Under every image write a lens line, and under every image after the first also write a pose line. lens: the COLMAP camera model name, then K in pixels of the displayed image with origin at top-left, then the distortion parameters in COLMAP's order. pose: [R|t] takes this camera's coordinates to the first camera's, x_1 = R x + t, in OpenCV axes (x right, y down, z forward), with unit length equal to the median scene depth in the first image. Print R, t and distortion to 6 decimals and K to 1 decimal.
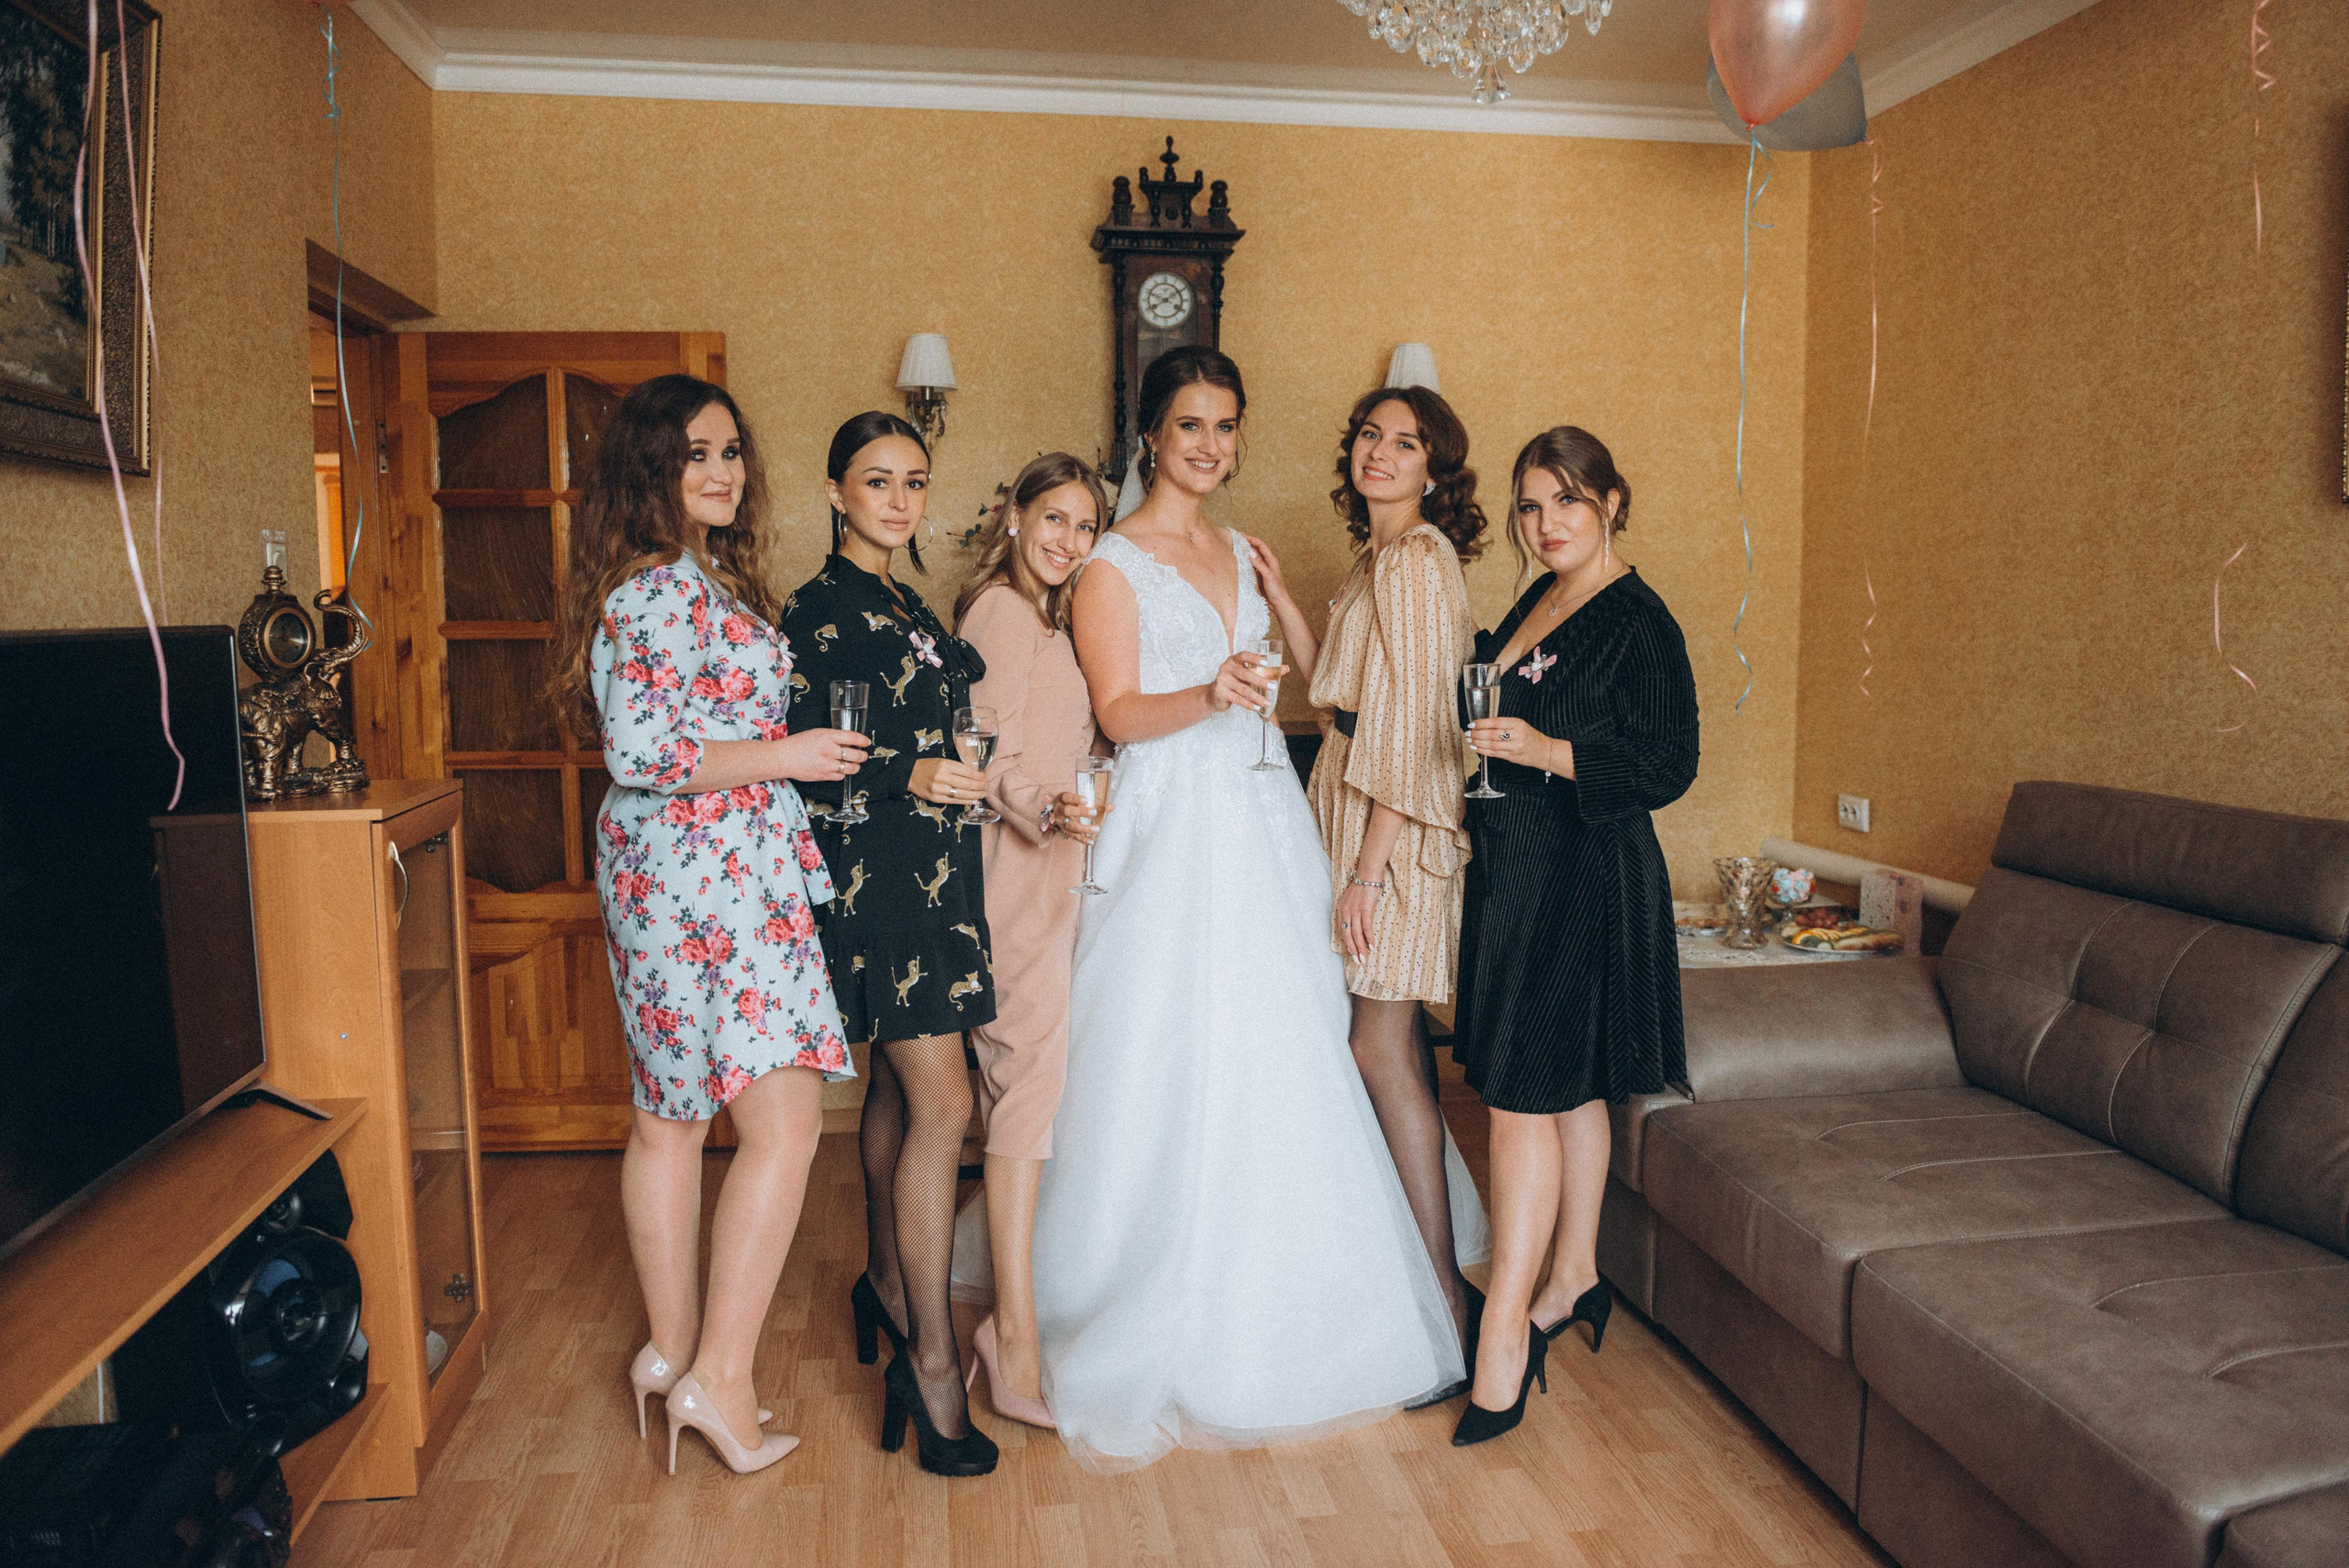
lens RADIAL K [[1636.9, 0, 1174.5], [0, 1636.9, 784.0], [0, 0, 1]] dist [-0.046476, -0.002186]
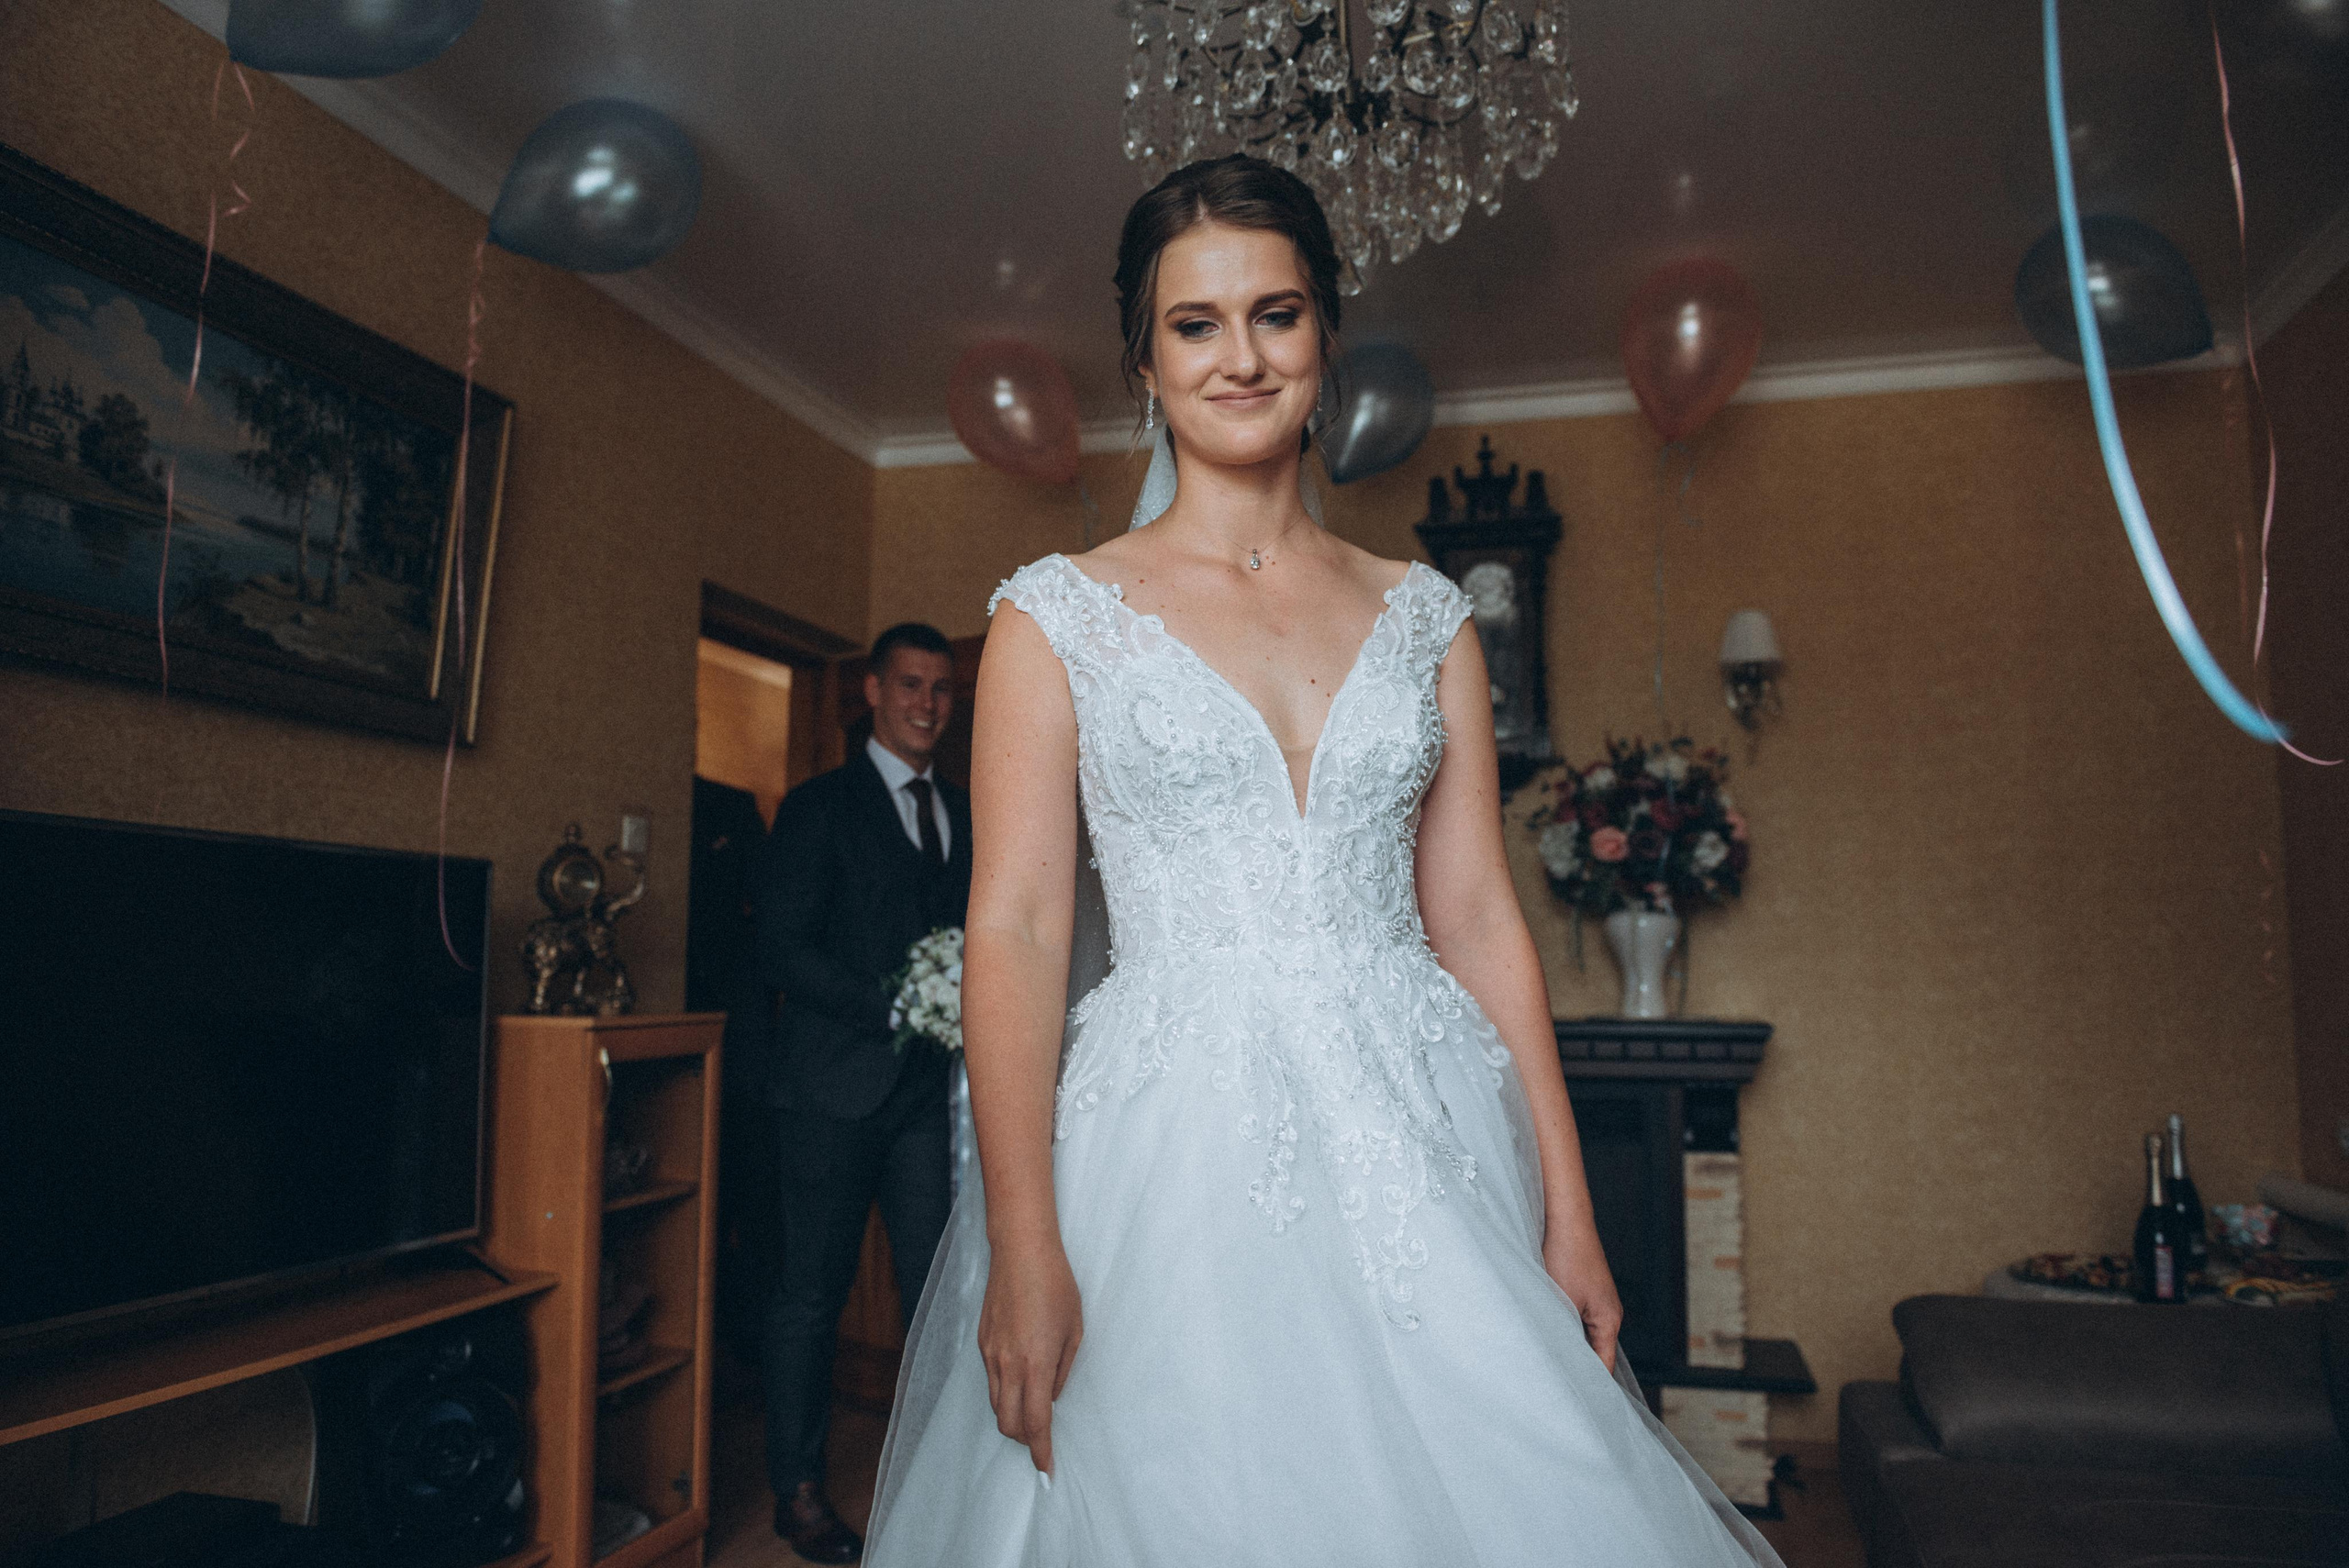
lens RADIAL K [[1615.5, 0, 1174.5], [0, 1615.5, 784.0], [0, 0, 1]] dist [-0.051299, 0.001177]
pose [[0.913303, -0.036030, -0.405684, 0.232521], [-0.054448, 0.976337, -0.209288, 0.043505], [0.403624, 0.213232, 0.889730, 0.061450]]
